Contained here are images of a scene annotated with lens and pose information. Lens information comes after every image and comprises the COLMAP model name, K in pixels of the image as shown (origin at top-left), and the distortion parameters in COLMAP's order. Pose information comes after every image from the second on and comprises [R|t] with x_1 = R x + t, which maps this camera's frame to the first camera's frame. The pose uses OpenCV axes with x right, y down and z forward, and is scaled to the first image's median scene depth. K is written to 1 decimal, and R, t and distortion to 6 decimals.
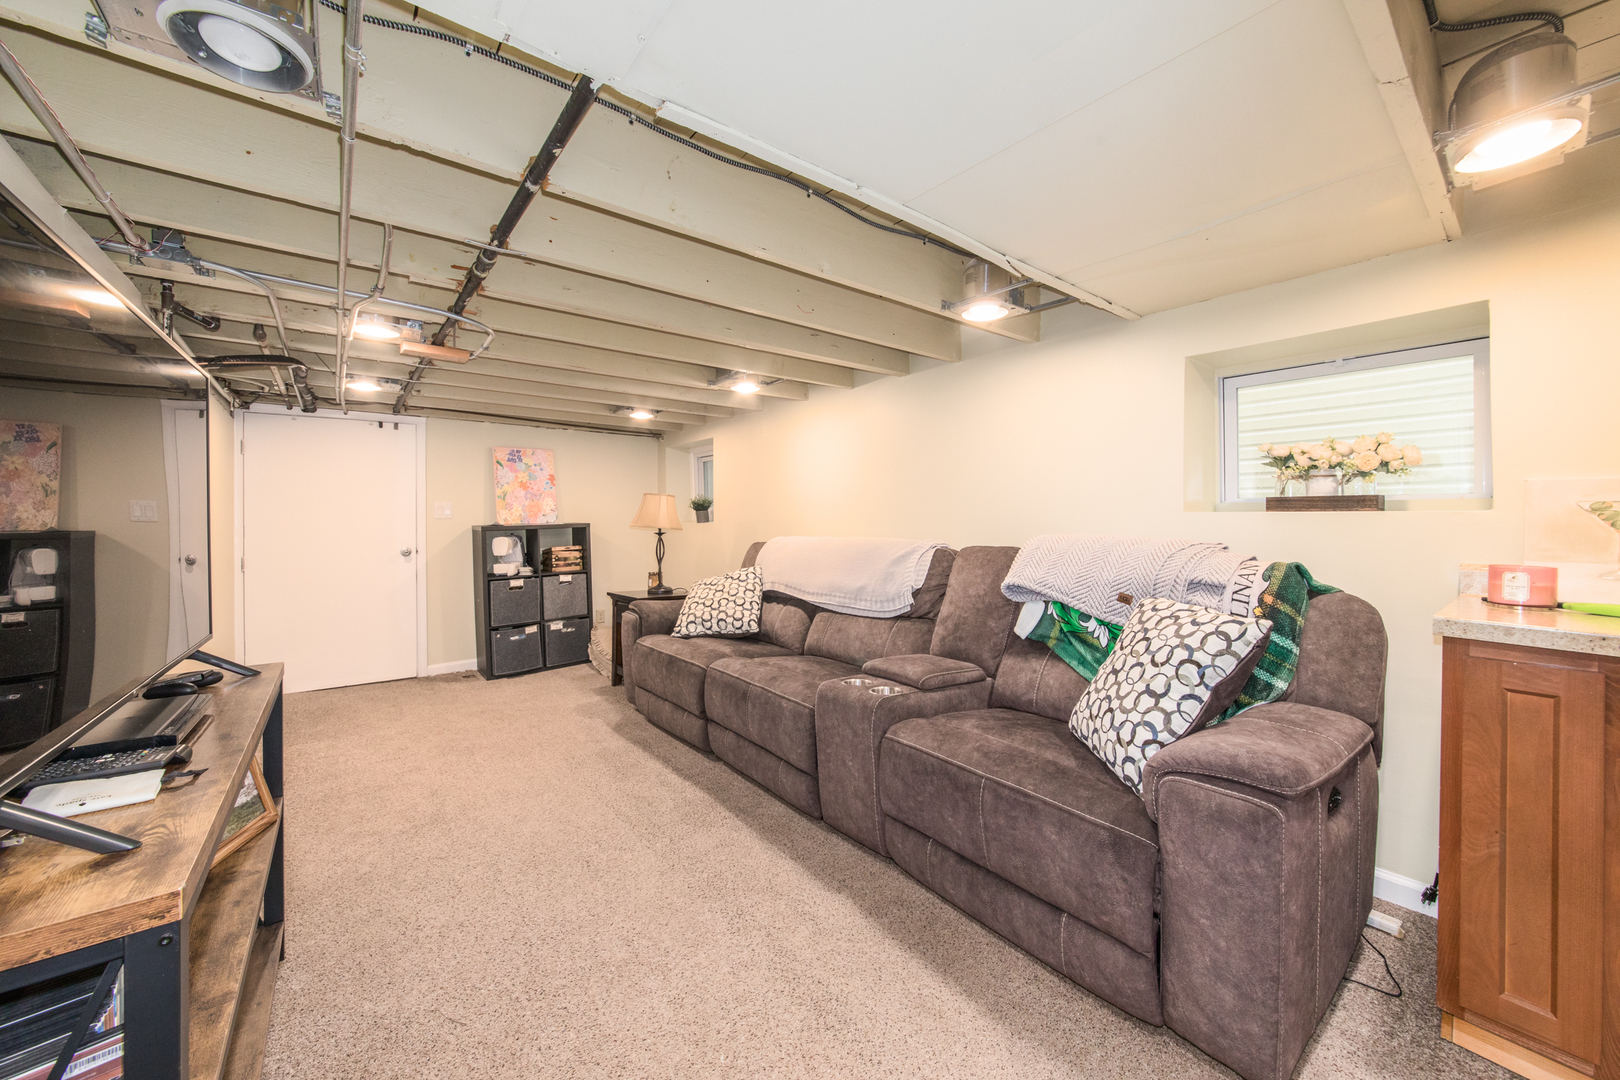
lens RADIAL K [[590.5, 0, 811.7], [0, 590.5, 516.9], [0, 0, 1]] dist [0.000588, 0.000043]
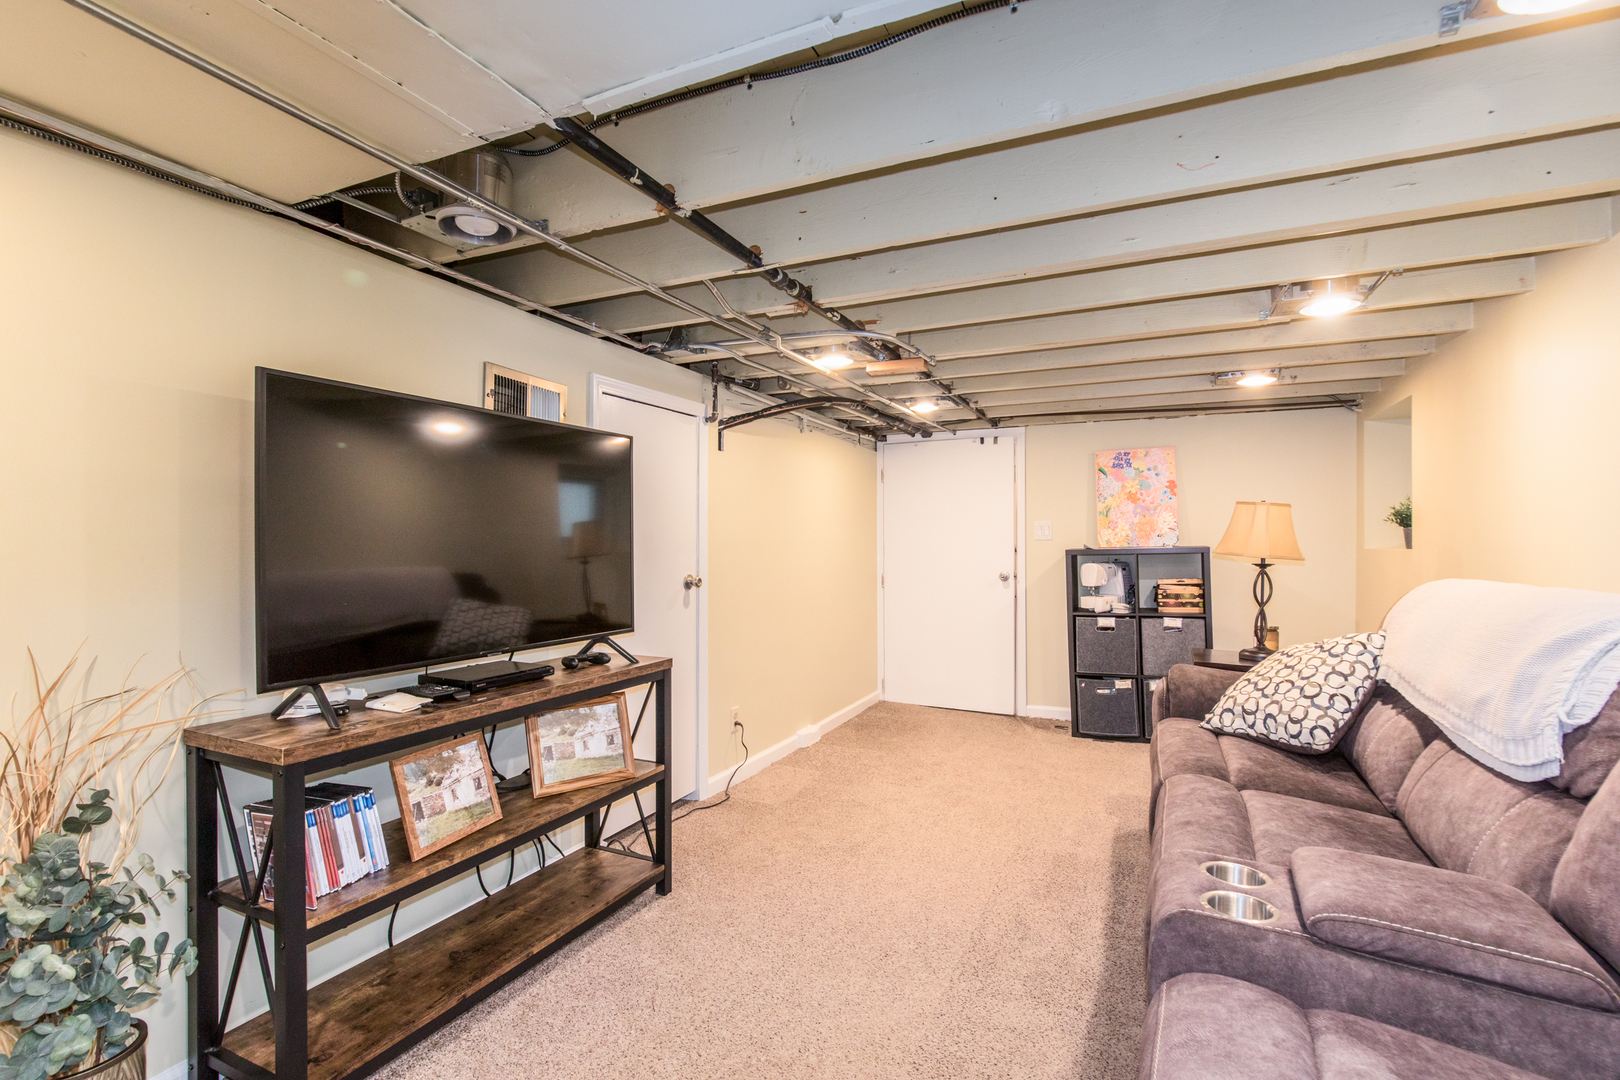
lens RADIAL K [[772.6, 0, 810.0], [0, 772.6, 540.0], [0, 0, 1]] dist [-0.000852, 0.000304]
pose [[0.449097, 0.003210, -0.893477, 0.245109], [0.003093, 0.999982, 0.005147, -0.004096], [0.893478, -0.005075, 0.449079, 0.186997]]
